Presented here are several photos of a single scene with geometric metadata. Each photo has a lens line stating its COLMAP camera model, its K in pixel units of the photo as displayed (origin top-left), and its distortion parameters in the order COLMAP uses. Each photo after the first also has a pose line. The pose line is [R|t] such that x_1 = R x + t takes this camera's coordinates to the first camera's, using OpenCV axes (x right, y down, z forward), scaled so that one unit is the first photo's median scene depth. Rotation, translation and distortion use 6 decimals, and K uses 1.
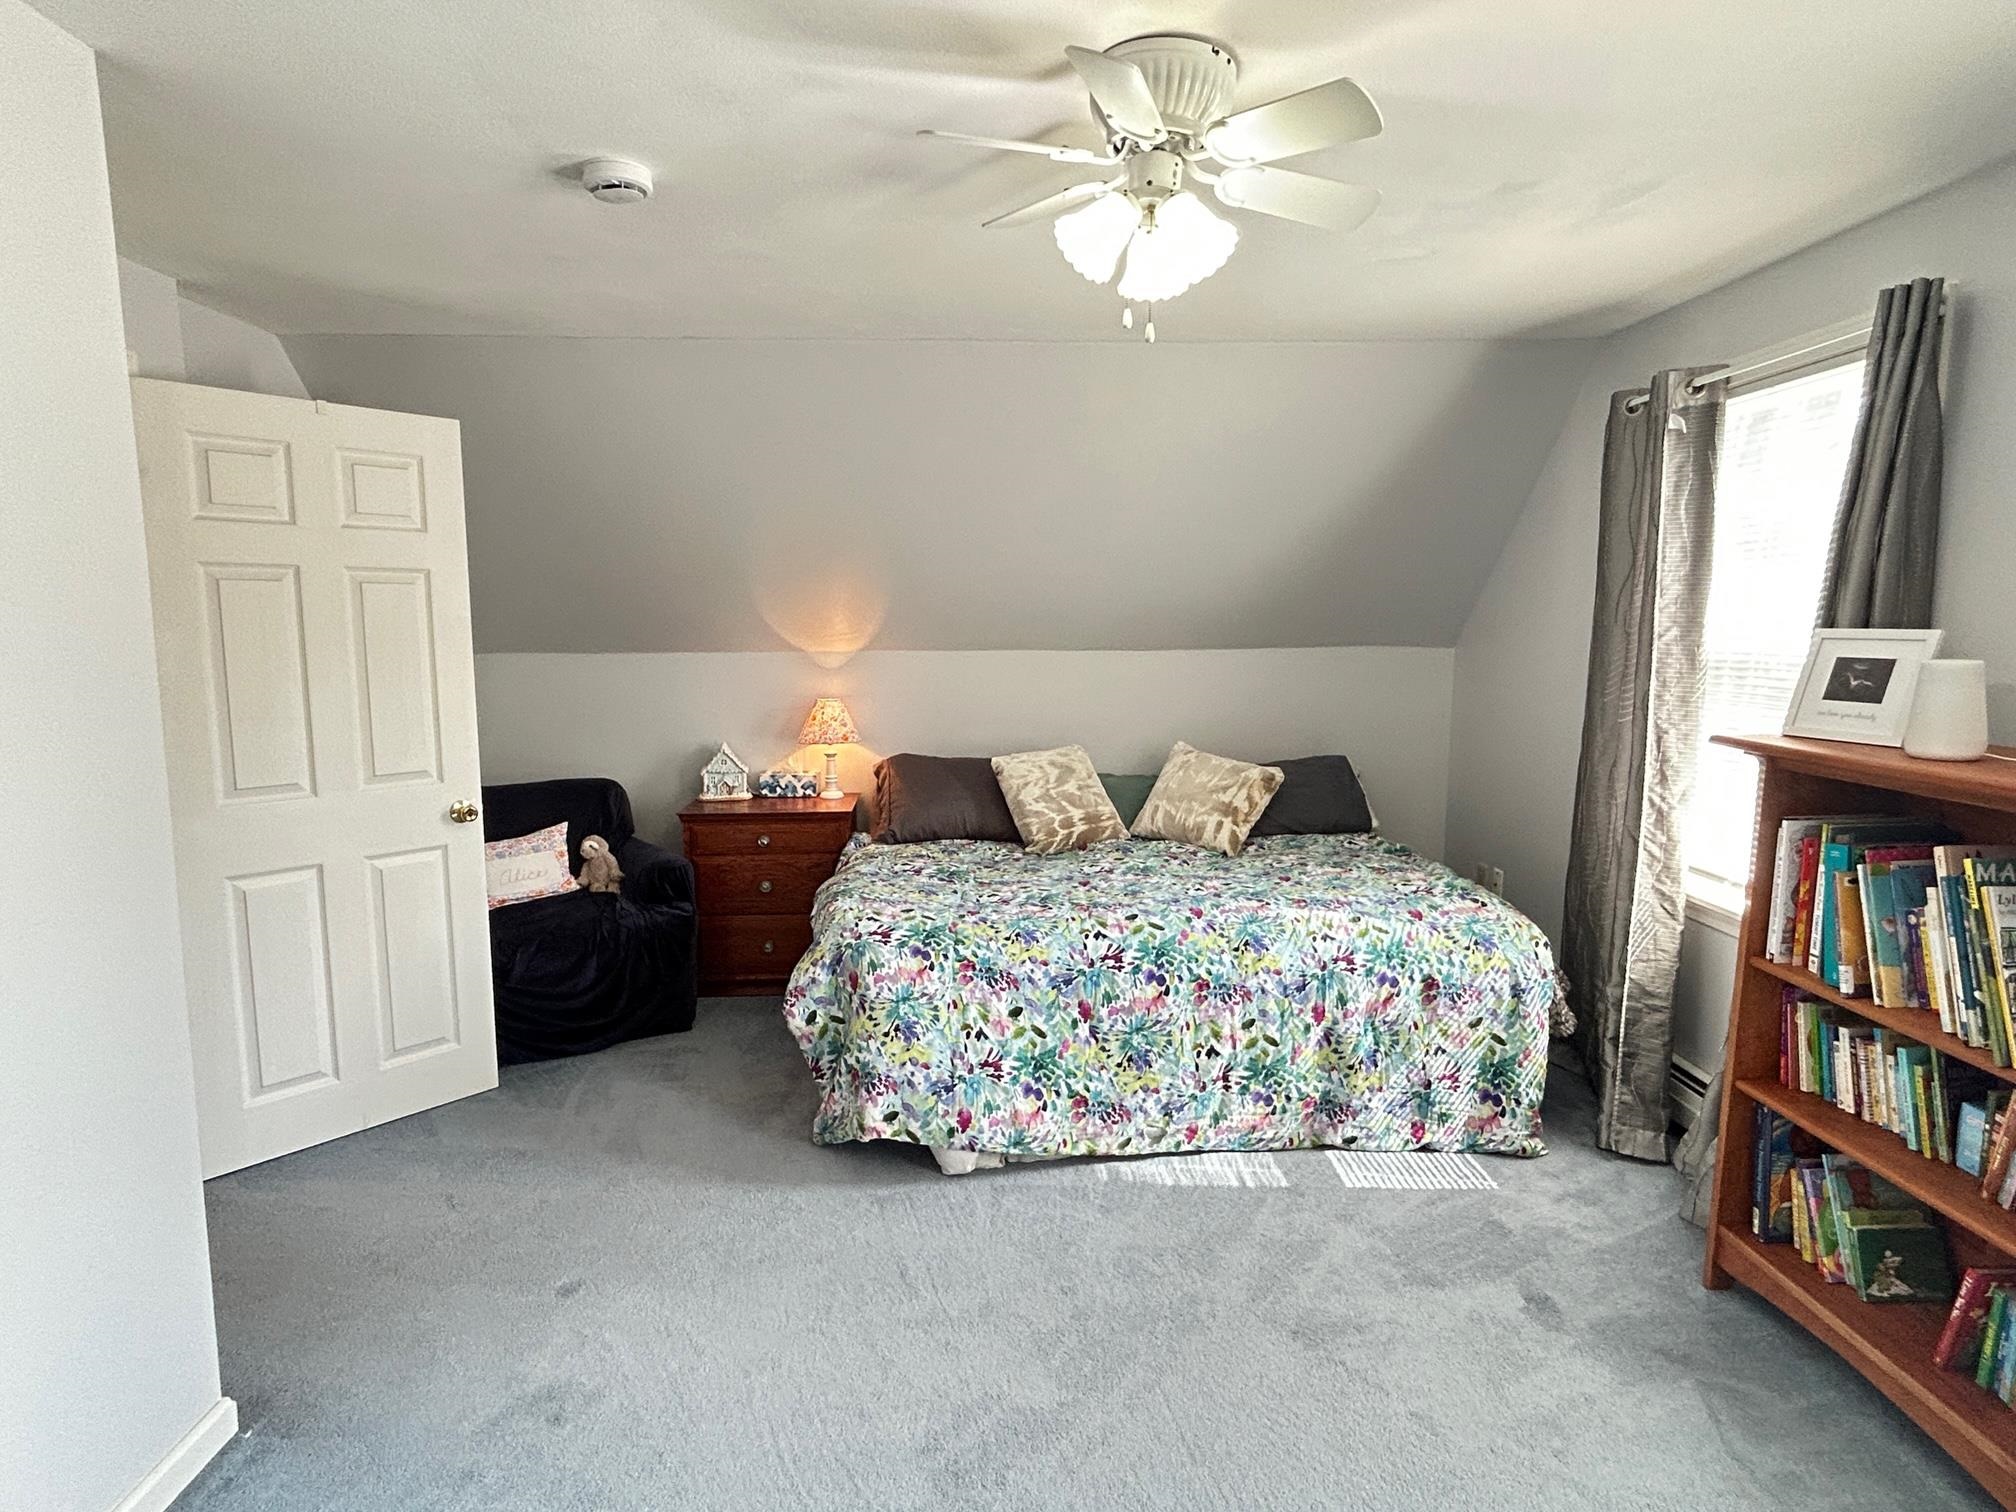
lens RADIAL K [[1088.7, 0, 1000.9], [0, 1088.7, 754.4], [0, 0, 1]] dist [0.001069, 0.001049]
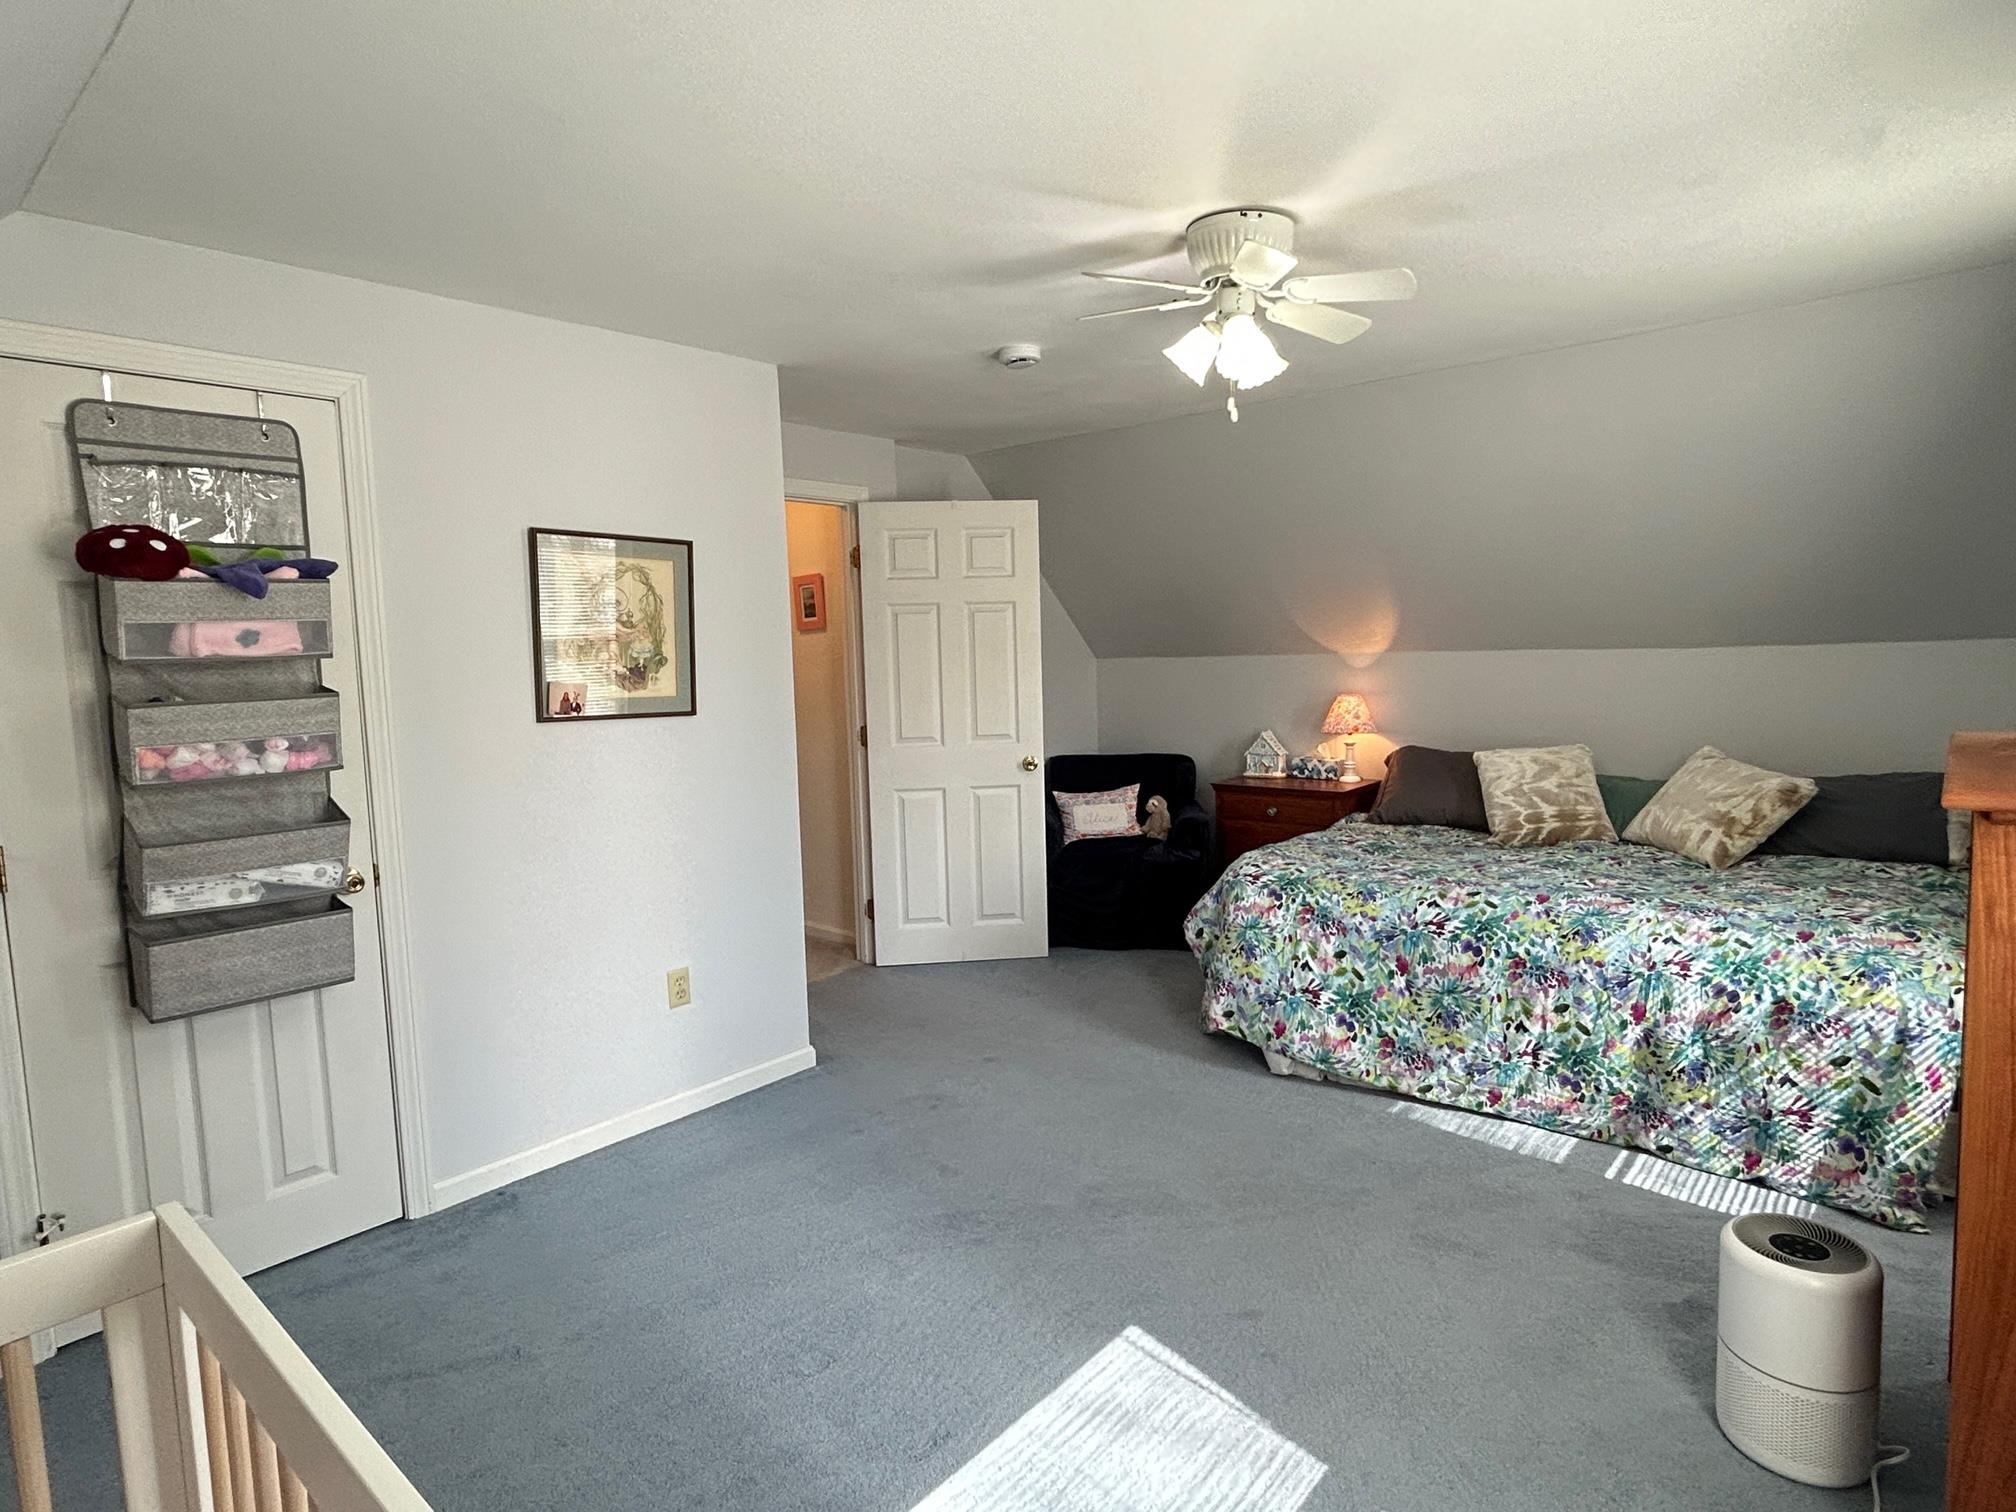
lens RADIAL K [[1088.7, 0, 1011.8], [0, 1088.7, 754.3], [0, 0, 1]] dist [0.001069, 0.001049]
pose [[0.734097, 0.050783, -0.677143, 0.529391], [-0.056353, 0.998316, 0.013777, 0.022931], [0.676702, 0.028045, 0.735723, -0.115277]]
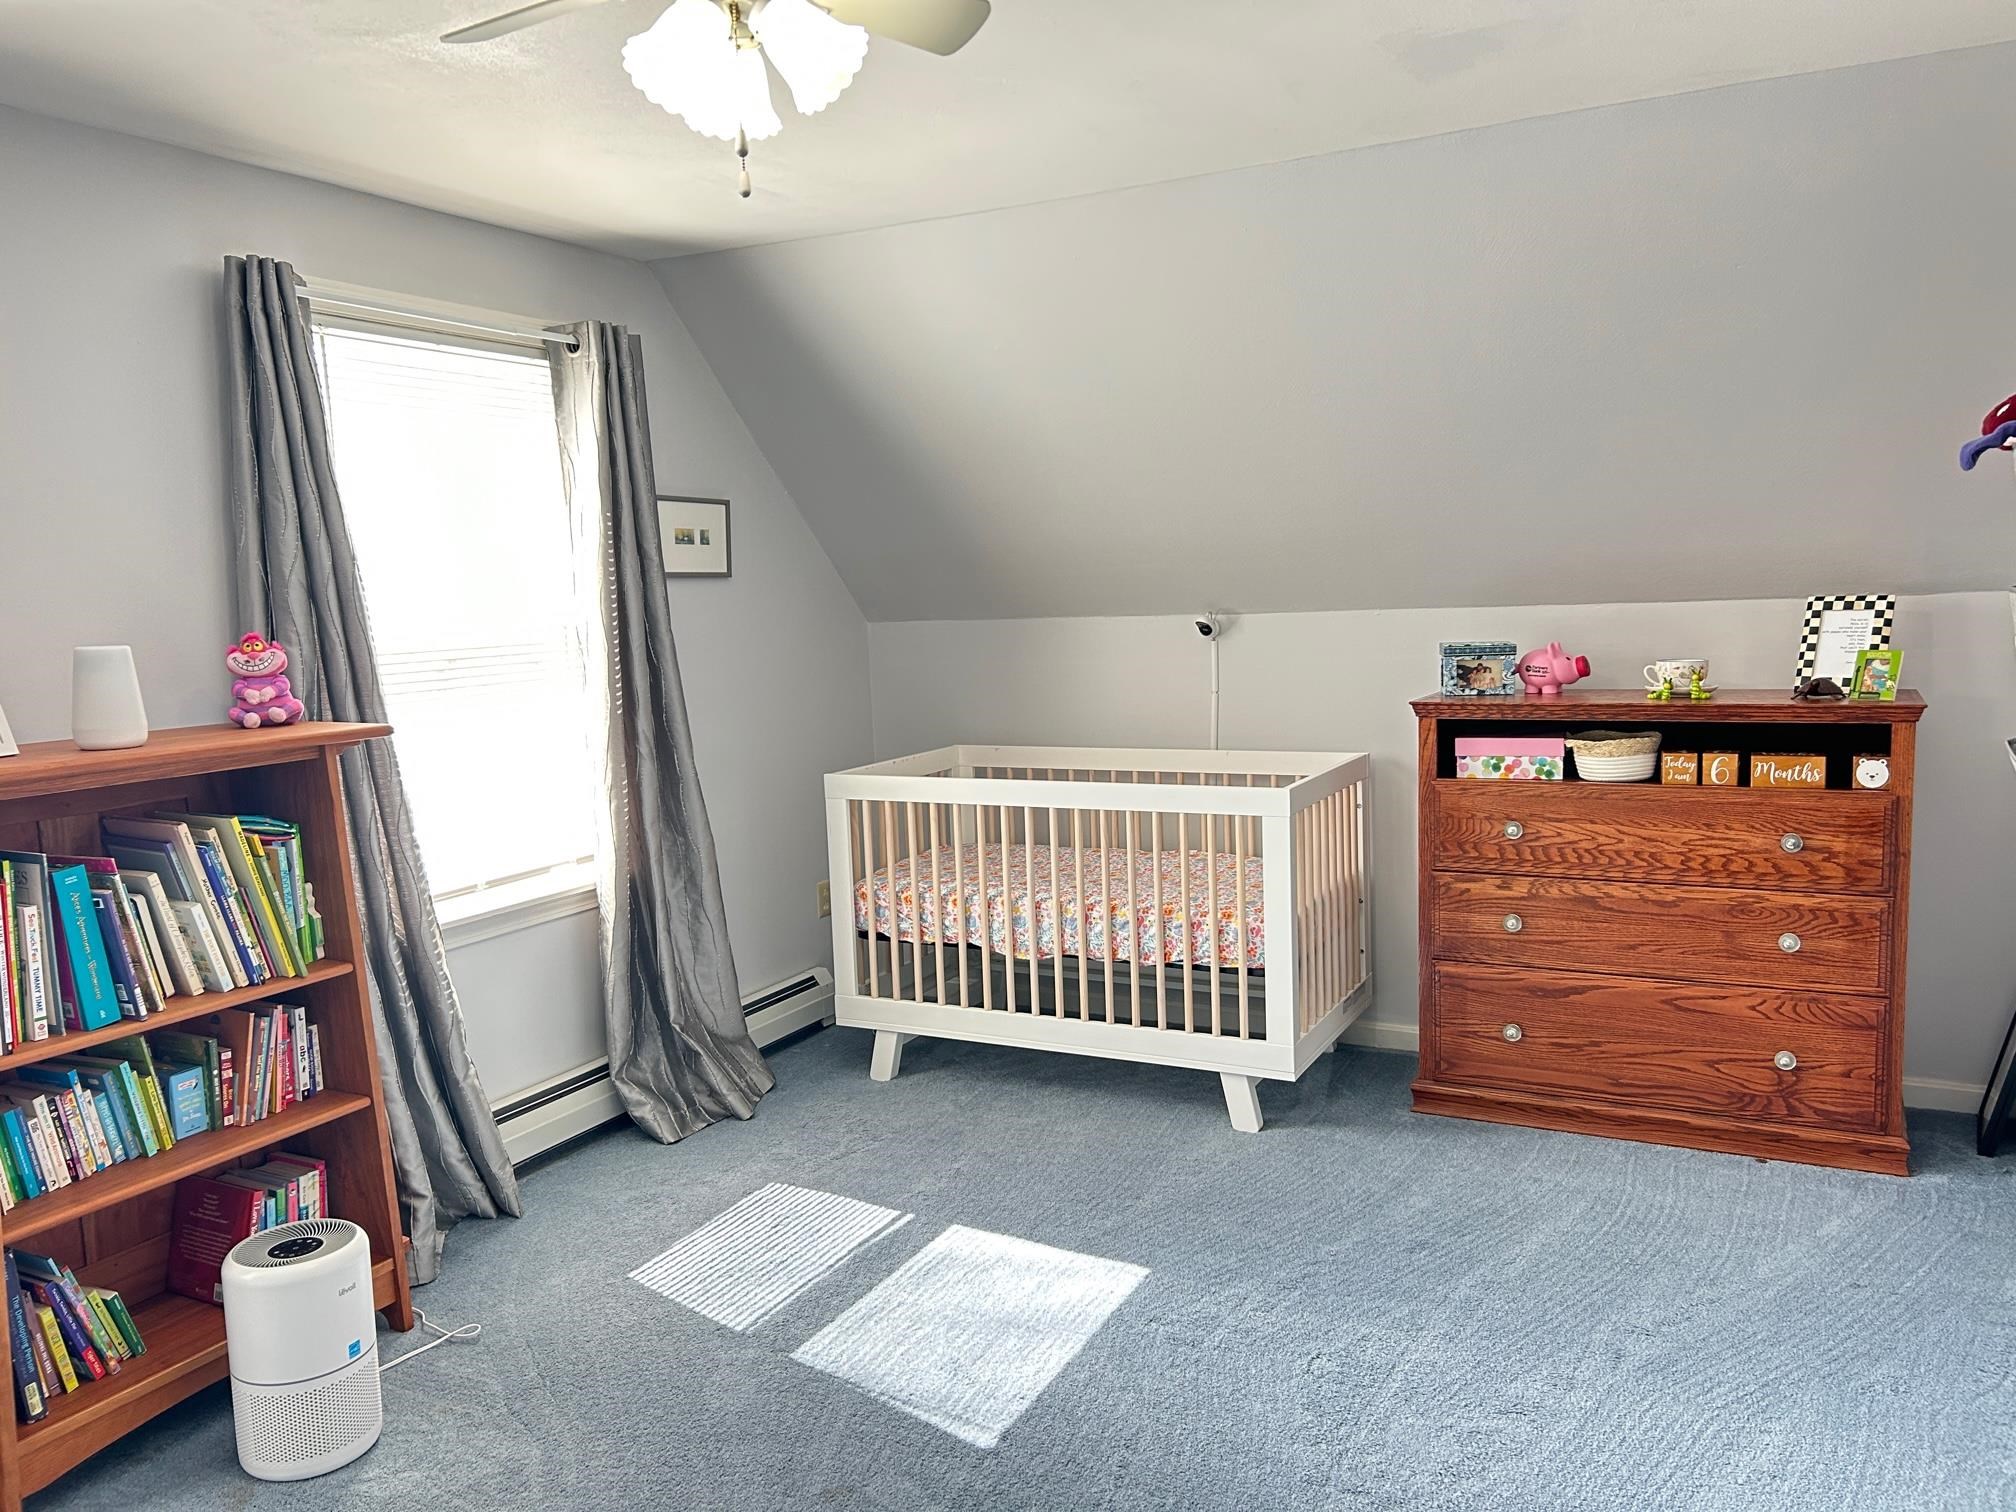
lens RADIAL K [[1509.1, 0, 1004.4], [0, 1509.1, 755.4], [0, 0, 1]] dist [0.026193, -0.025351]
pose [[-0.873711, -0.023867, 0.485859, -0.308196], [0.095259, 0.971063, 0.219002, -0.133877], [-0.477027, 0.237627, -0.846155, 1.121578]]
